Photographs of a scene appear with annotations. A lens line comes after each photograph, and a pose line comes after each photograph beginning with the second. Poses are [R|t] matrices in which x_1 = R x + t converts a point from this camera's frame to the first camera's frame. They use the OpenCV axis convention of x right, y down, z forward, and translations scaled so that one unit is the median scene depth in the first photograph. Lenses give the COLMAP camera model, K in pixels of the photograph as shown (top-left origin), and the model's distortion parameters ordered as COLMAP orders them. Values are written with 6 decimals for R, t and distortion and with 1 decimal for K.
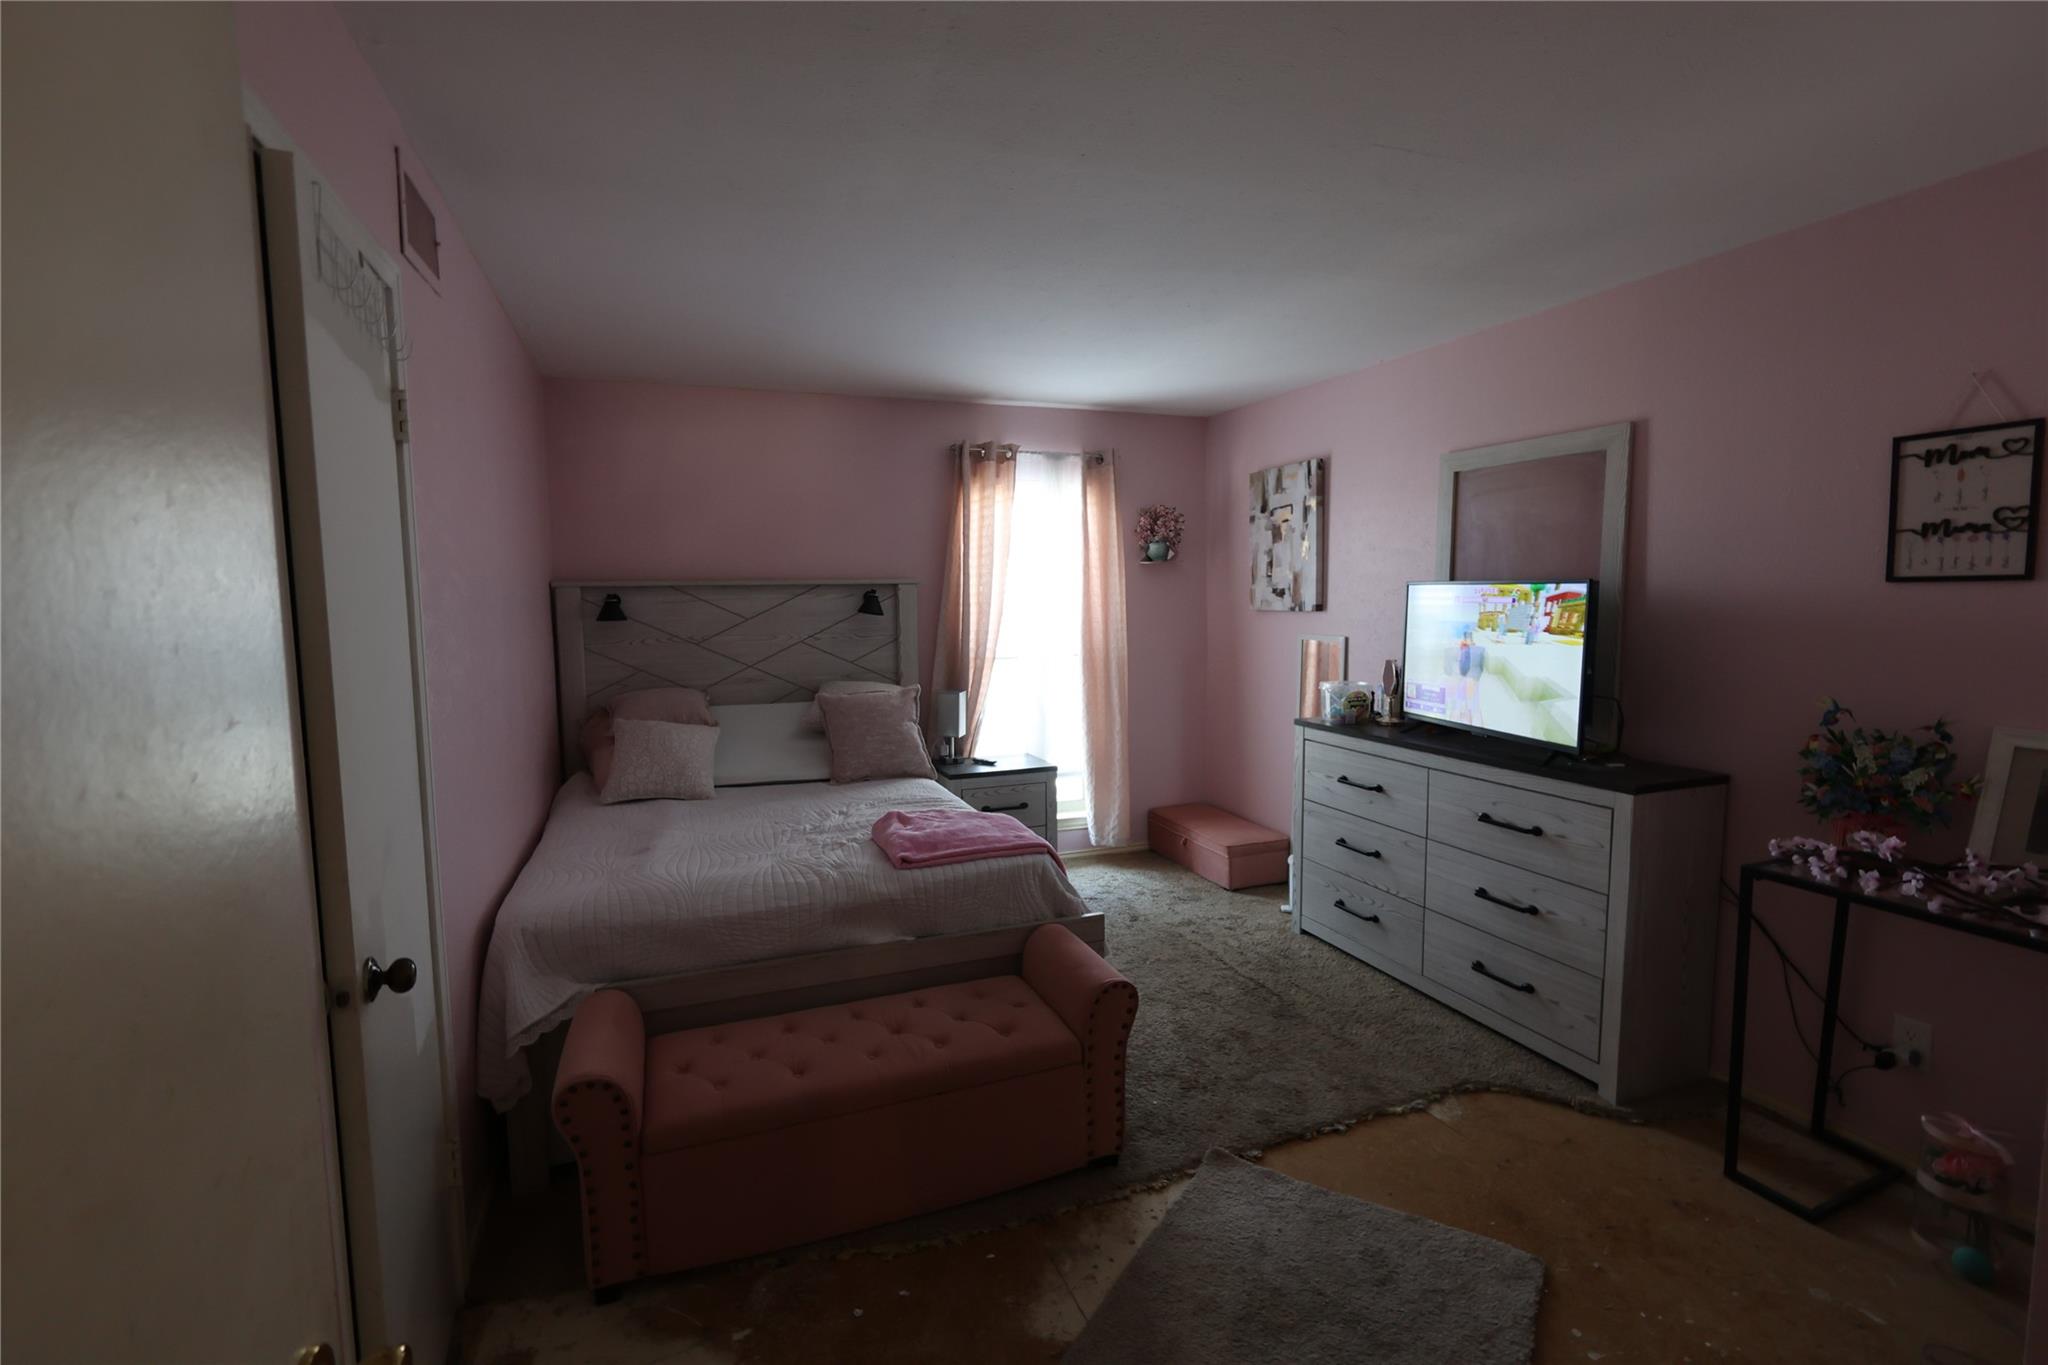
lens RADIAL K [[940.0, 0, 1024.2], [0, 940.0, 684.3], [0, 0, 1]] dist [-0.002569, -0.000012]
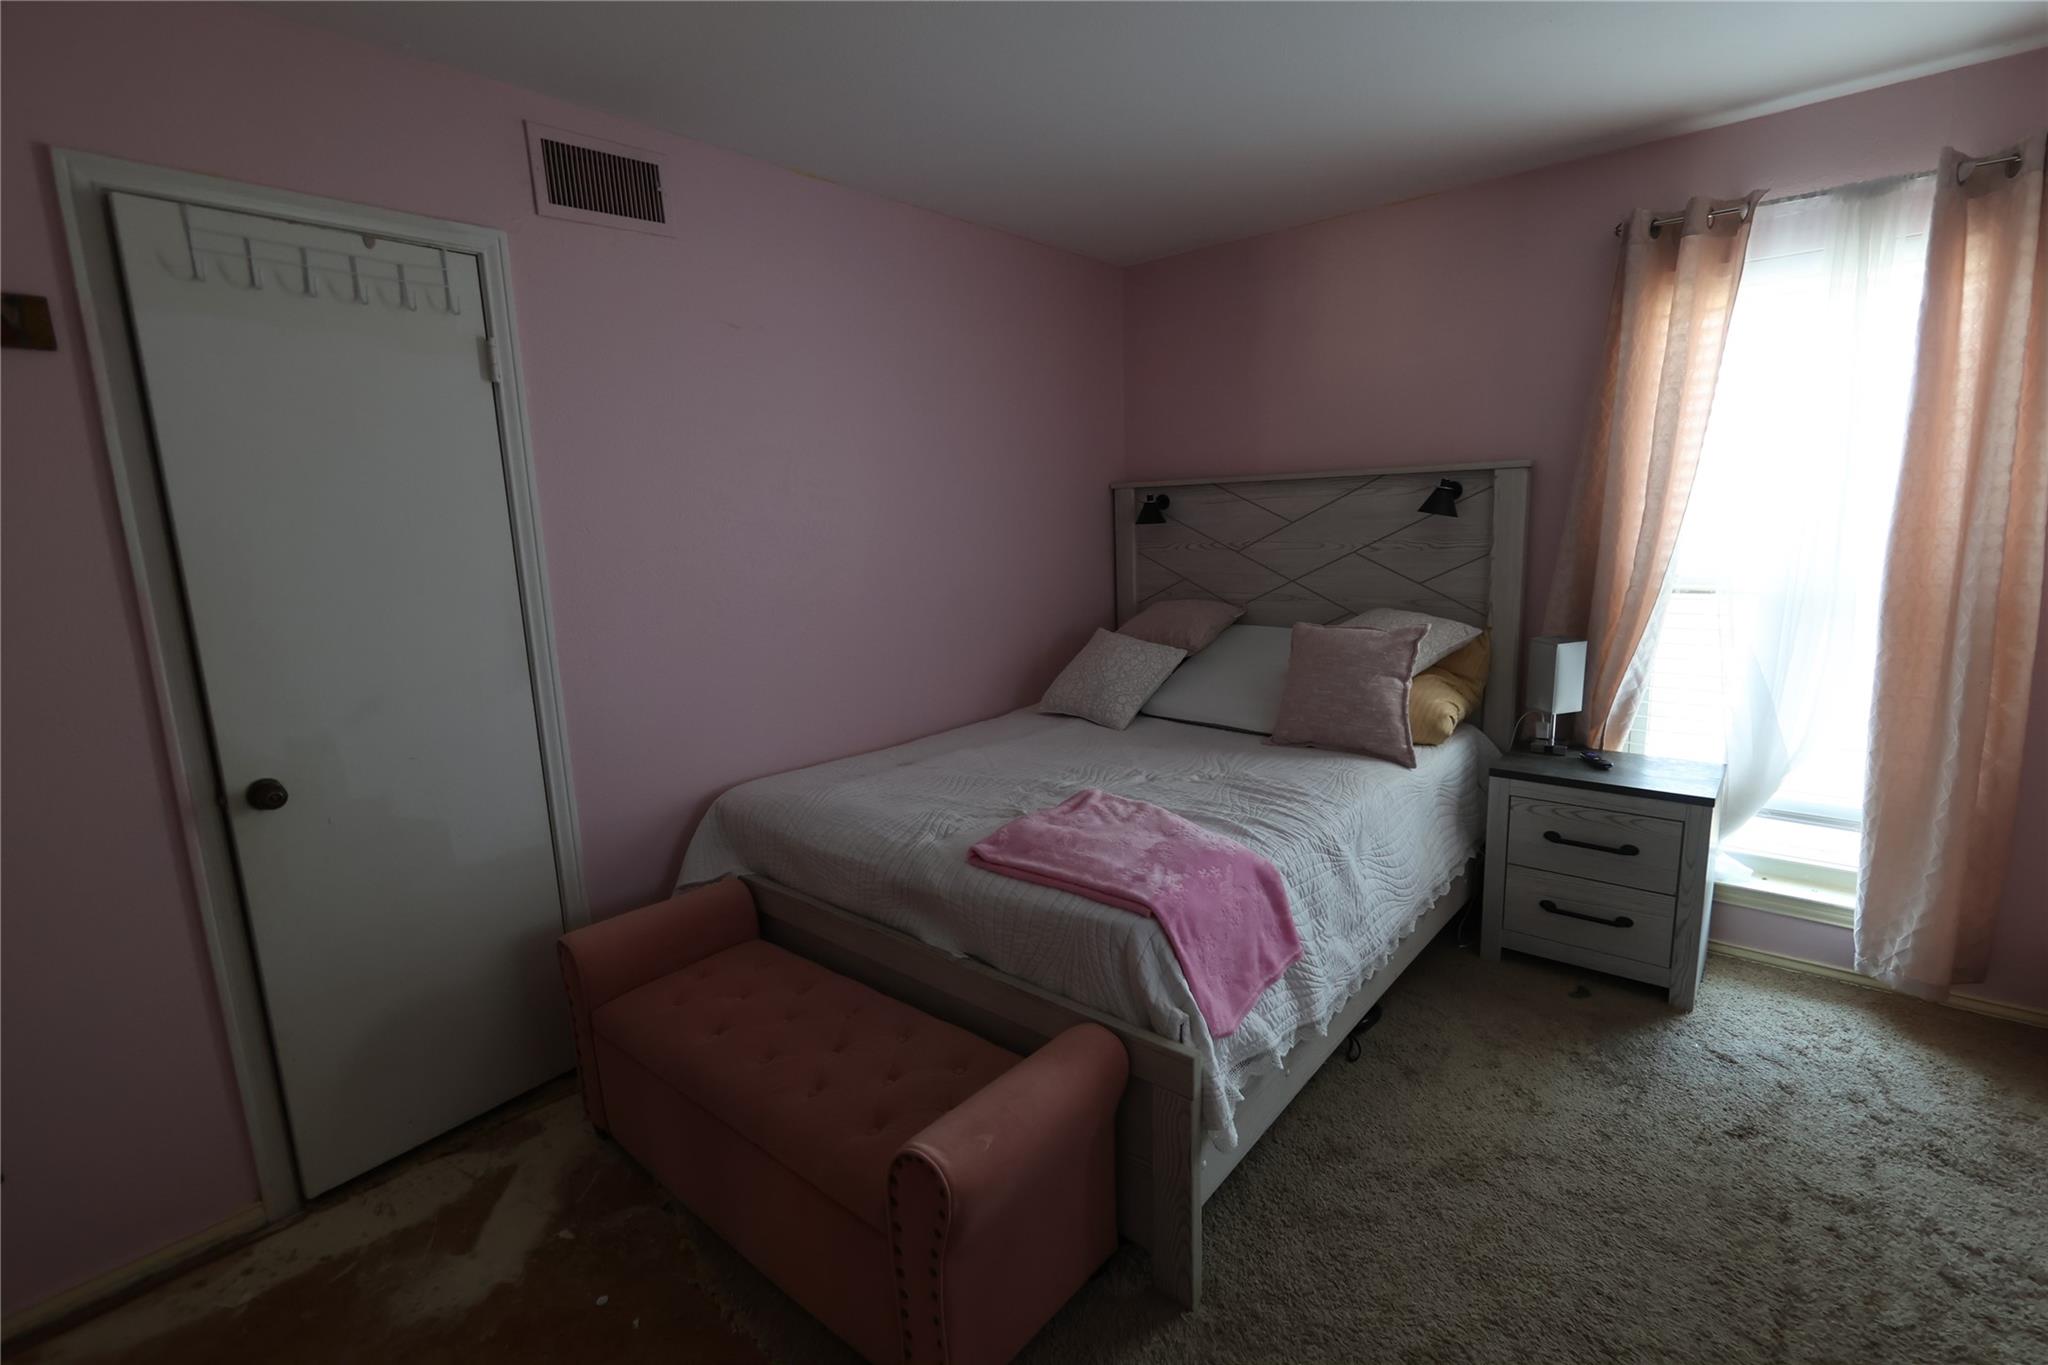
lens RADIAL K [[940.0, 0, 1023.0], [0, 940.0, 676.5], [0, 0, 1]] dist [-0.002569, -0.000012]
pose [[0.475511, 0.147938, -0.867182, 0.311332], [-0.056542, 0.988860, 0.137691, -0.035532], [0.877891, -0.016442, 0.478578, 0.401880]]
